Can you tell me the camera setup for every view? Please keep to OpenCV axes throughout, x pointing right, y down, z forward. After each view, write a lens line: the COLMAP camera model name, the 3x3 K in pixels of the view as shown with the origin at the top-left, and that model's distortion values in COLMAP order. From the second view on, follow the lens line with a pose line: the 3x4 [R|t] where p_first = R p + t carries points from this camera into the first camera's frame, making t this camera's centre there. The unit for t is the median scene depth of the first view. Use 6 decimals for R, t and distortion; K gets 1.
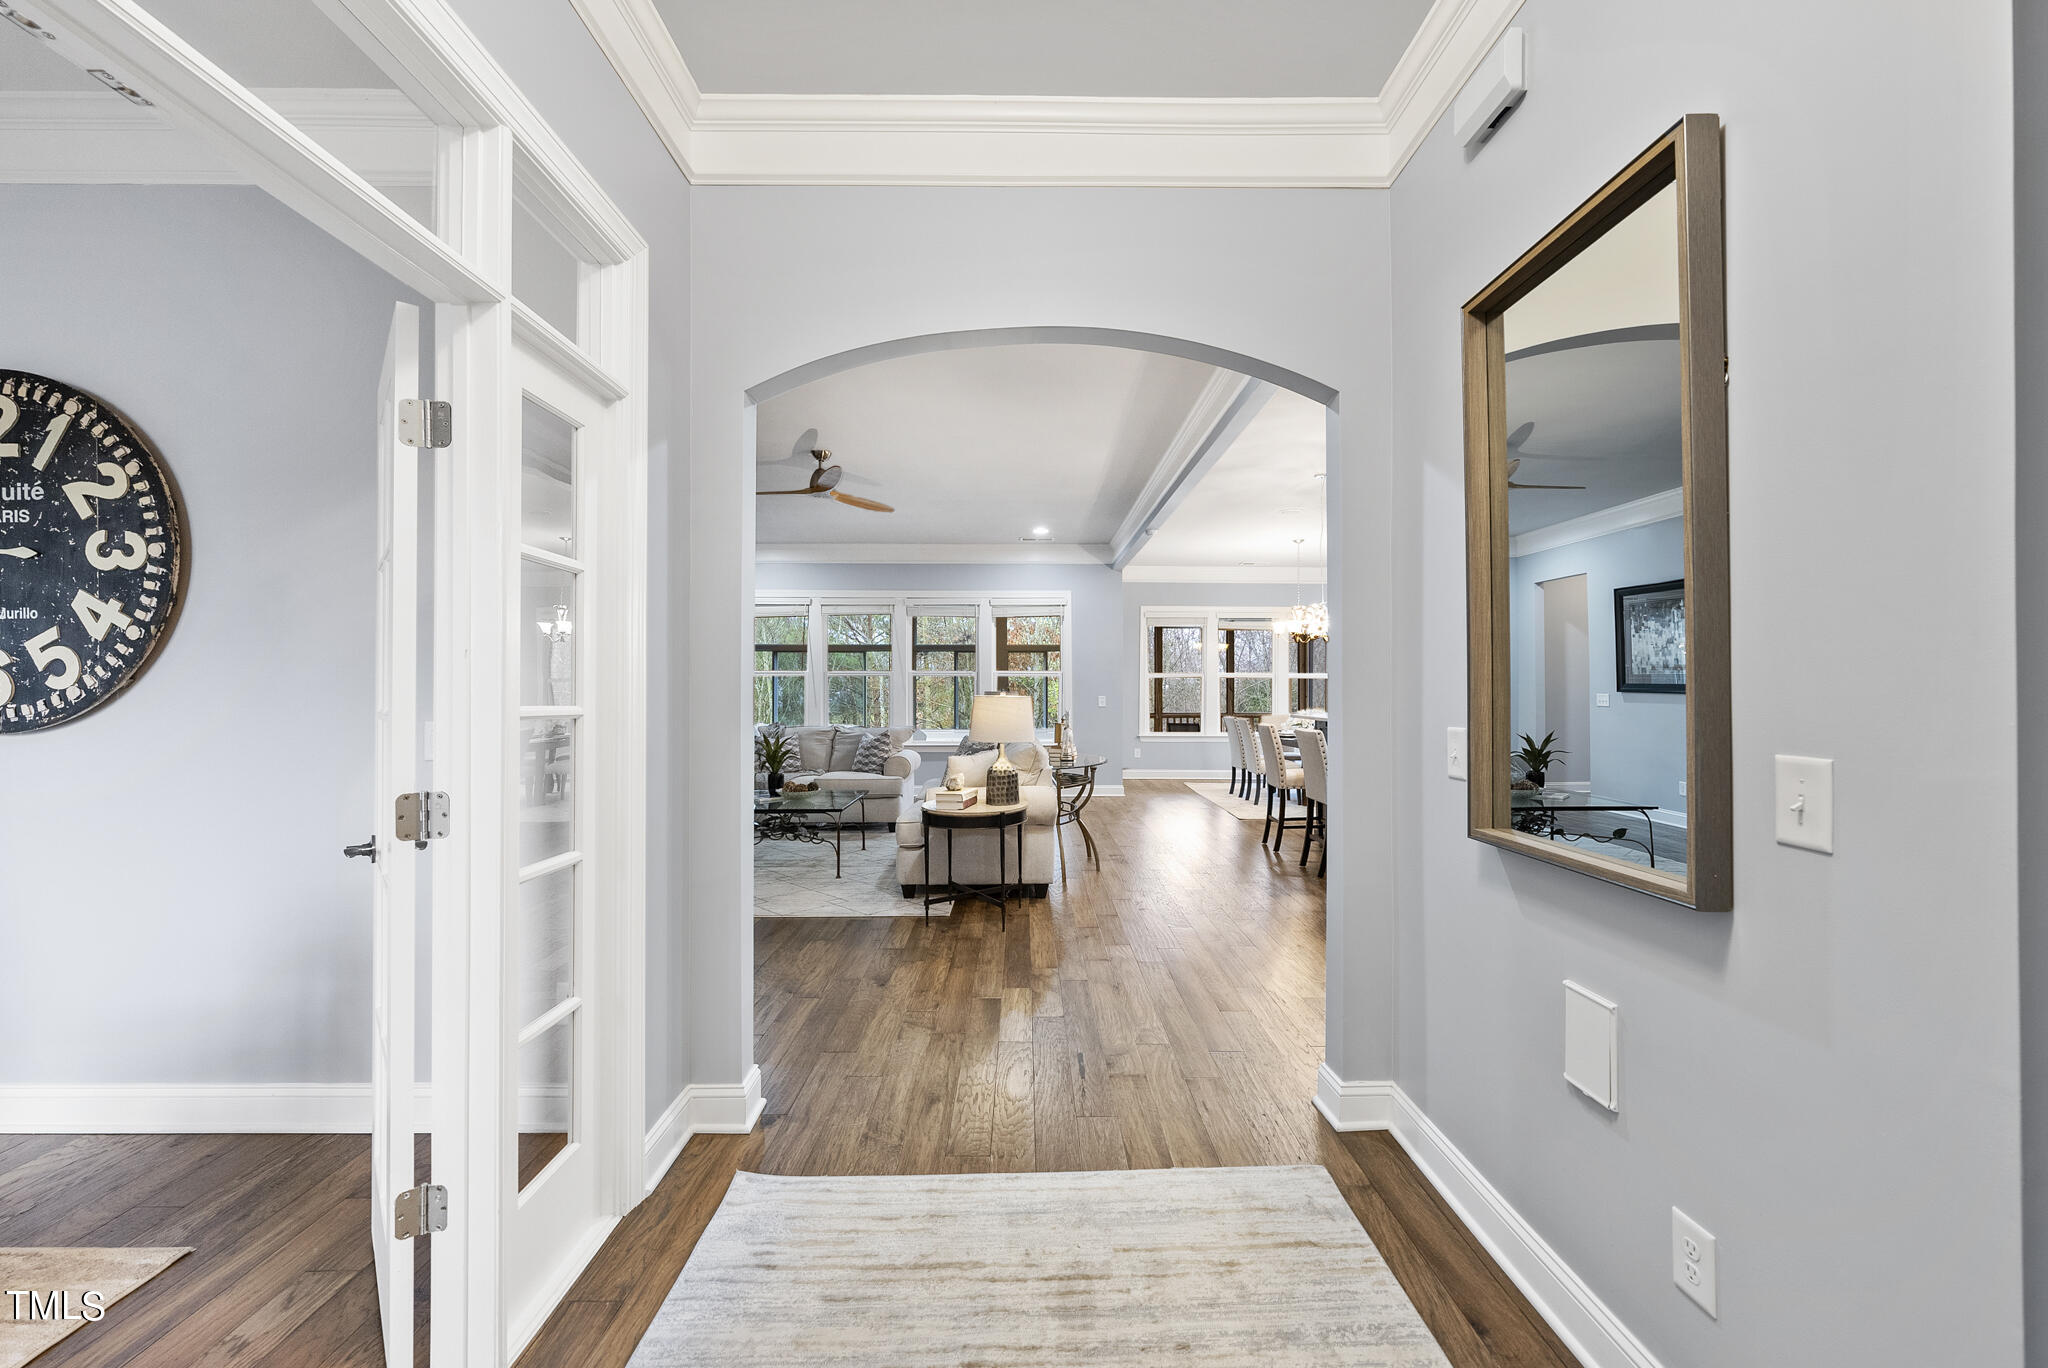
lens RADIAL K [[818.9, 0, 1040.4], [0, 818.9, 682.6], [0, 0, 1]] dist [0.000305, 0.000099]
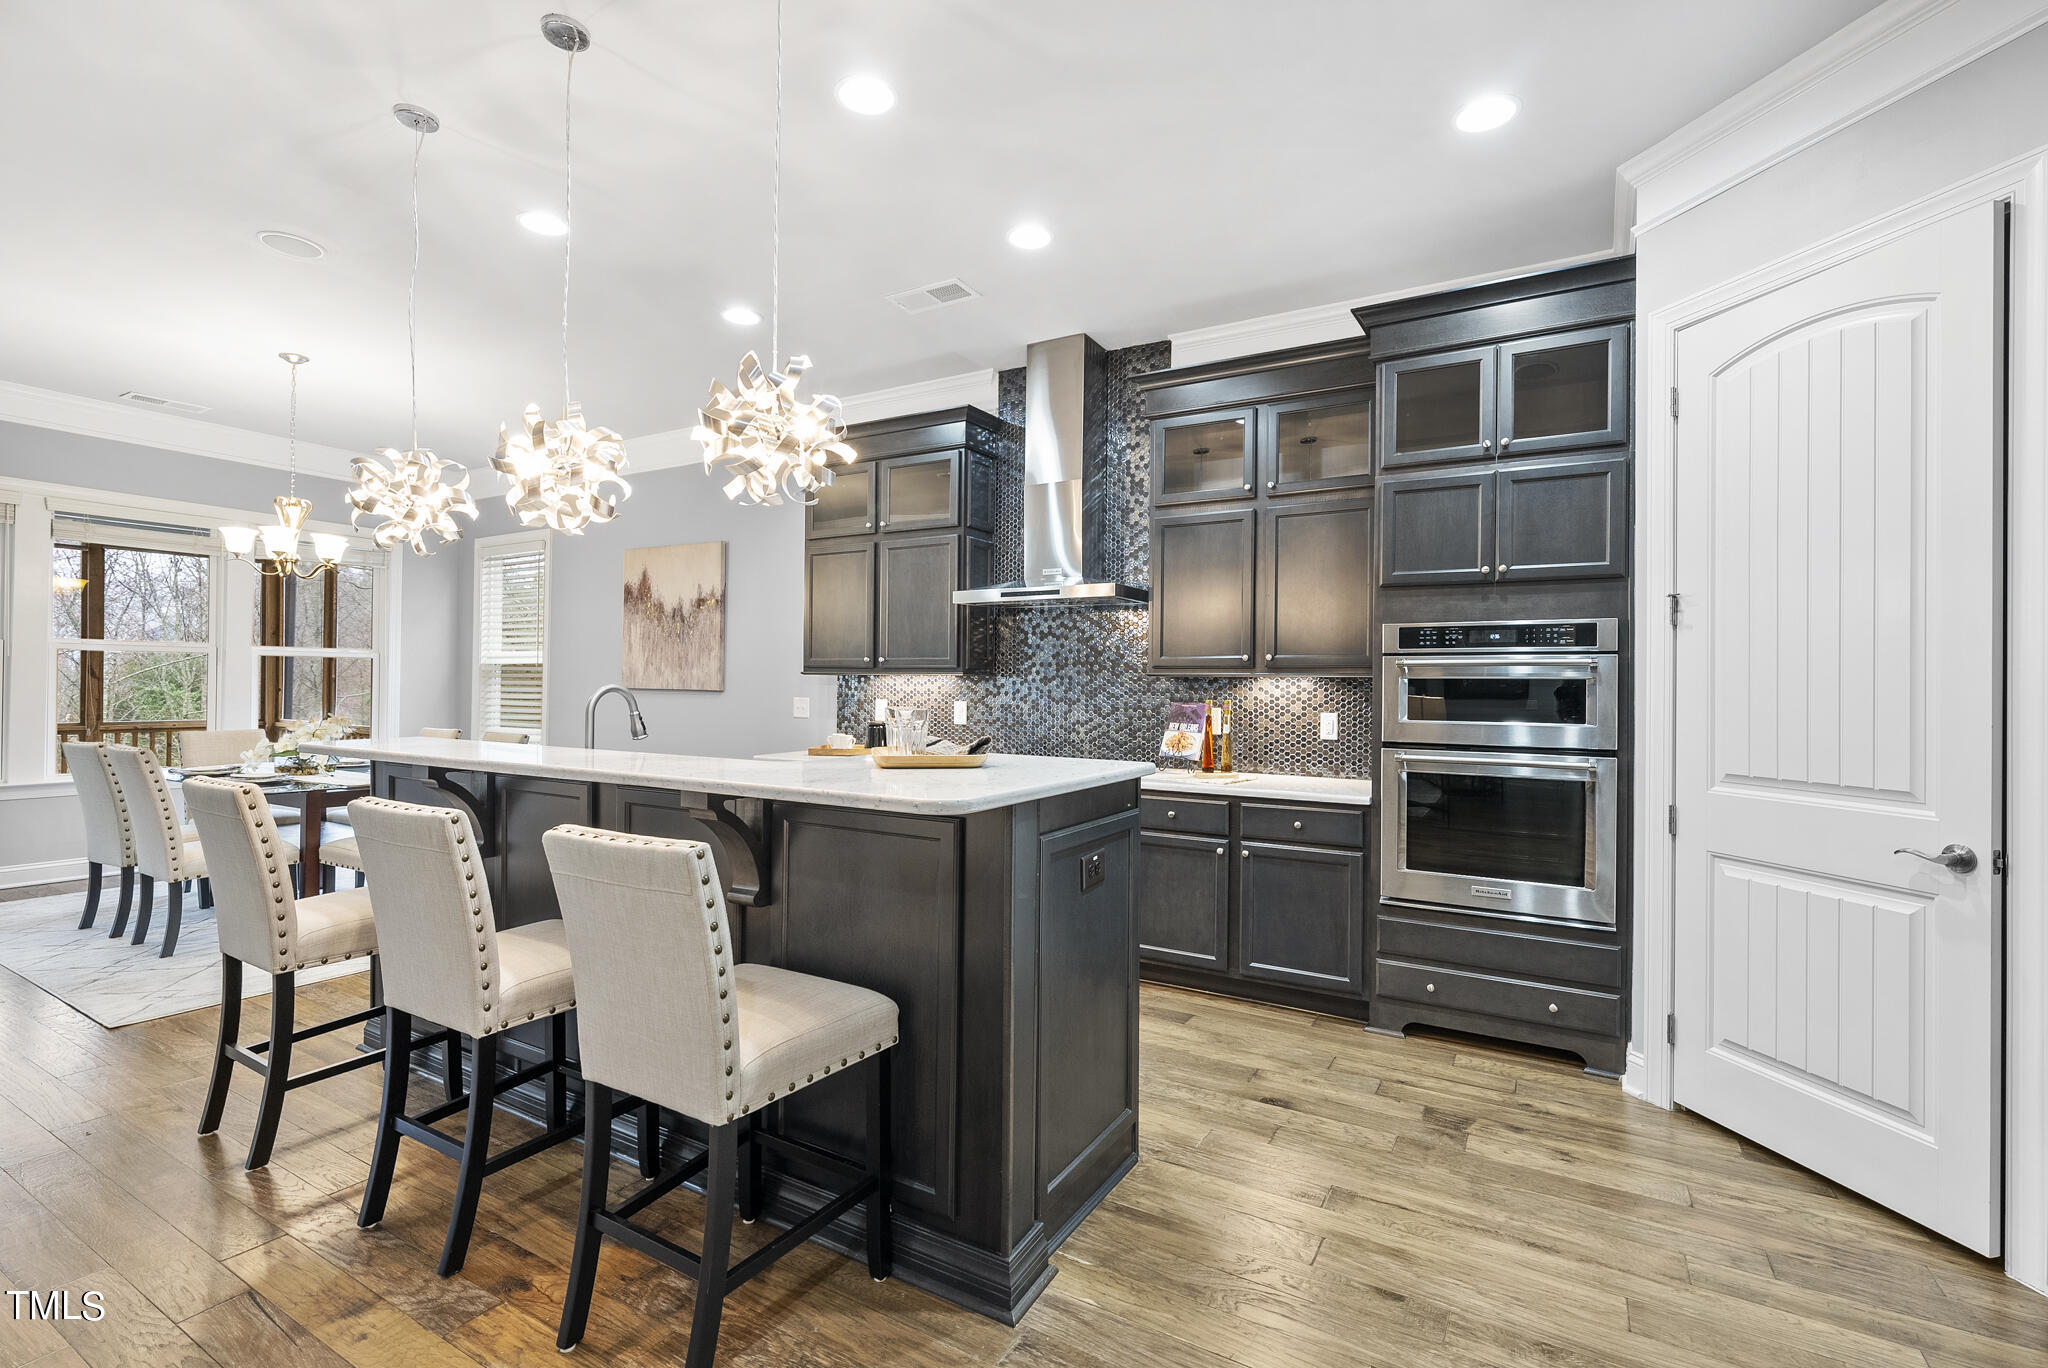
lens RADIAL K [[923.8, 0, 1022.4], [0, 923.8, 676.8], [0, 0, 1]] dist [0.000225, 0.000641]
pose [[0.529362, 0.011794, 0.848314, 0.112383], [-0.016108, 0.999863, -0.003850, 0.003959], [-0.848243, -0.011627, 0.529479, 0.462746]]
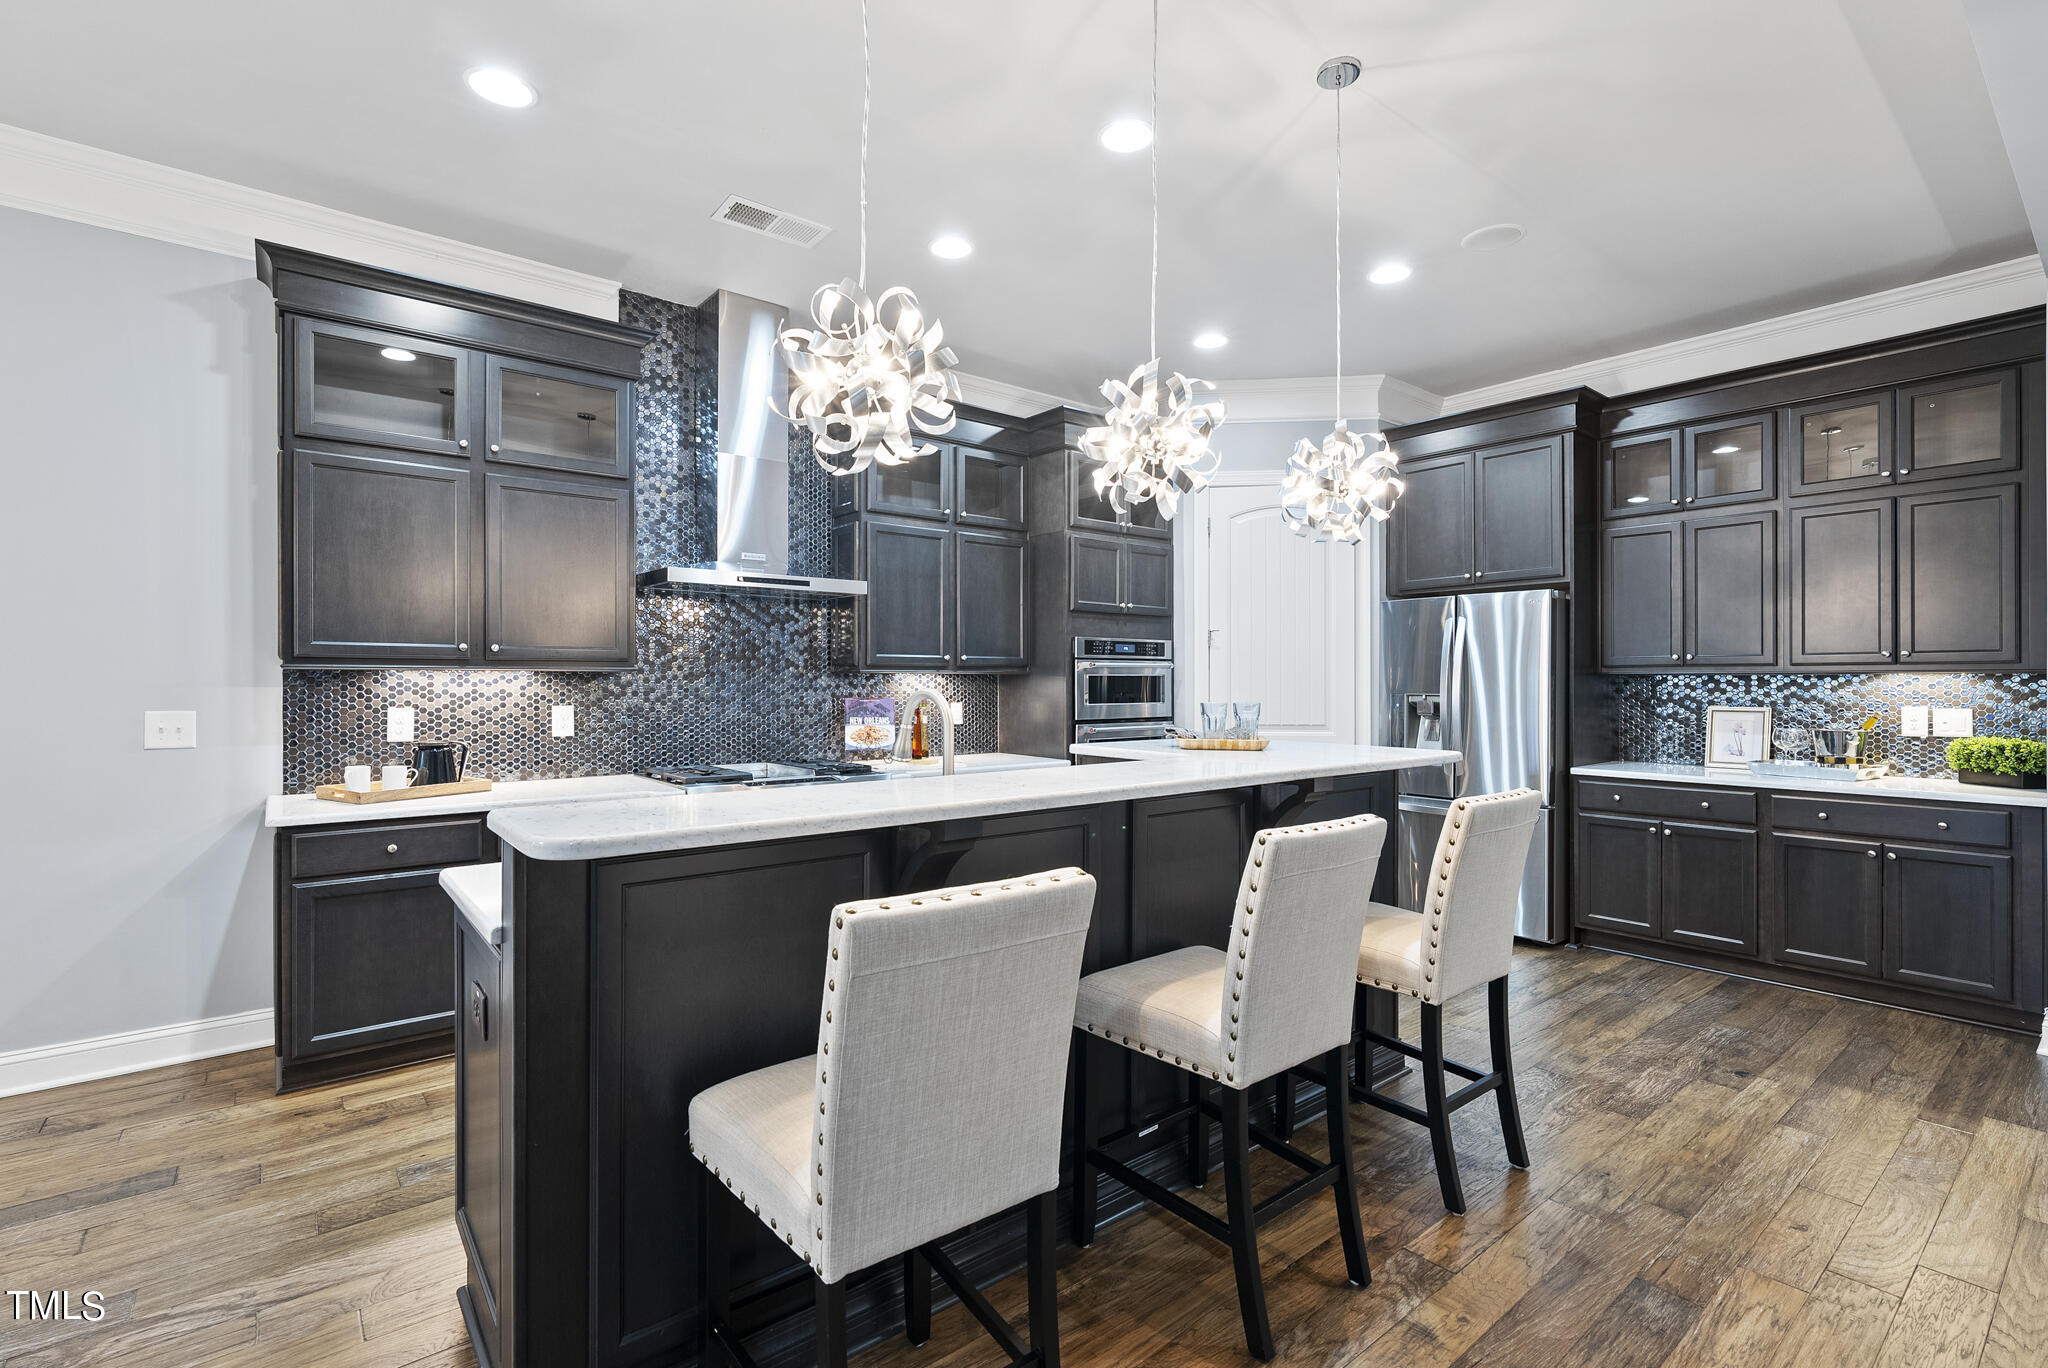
lens RADIAL K [[923.8, 0, 1031.5], [0, 923.8, 682.7], [0, 0, 1]] dist [0.000225, 0.000641]
pose [[-0.614580, -0.003106, 0.788848, 0.104107], [-0.007336, 0.999972, -0.001779, 0.006523], [-0.788820, -0.006880, -0.614585, 0.976033]]
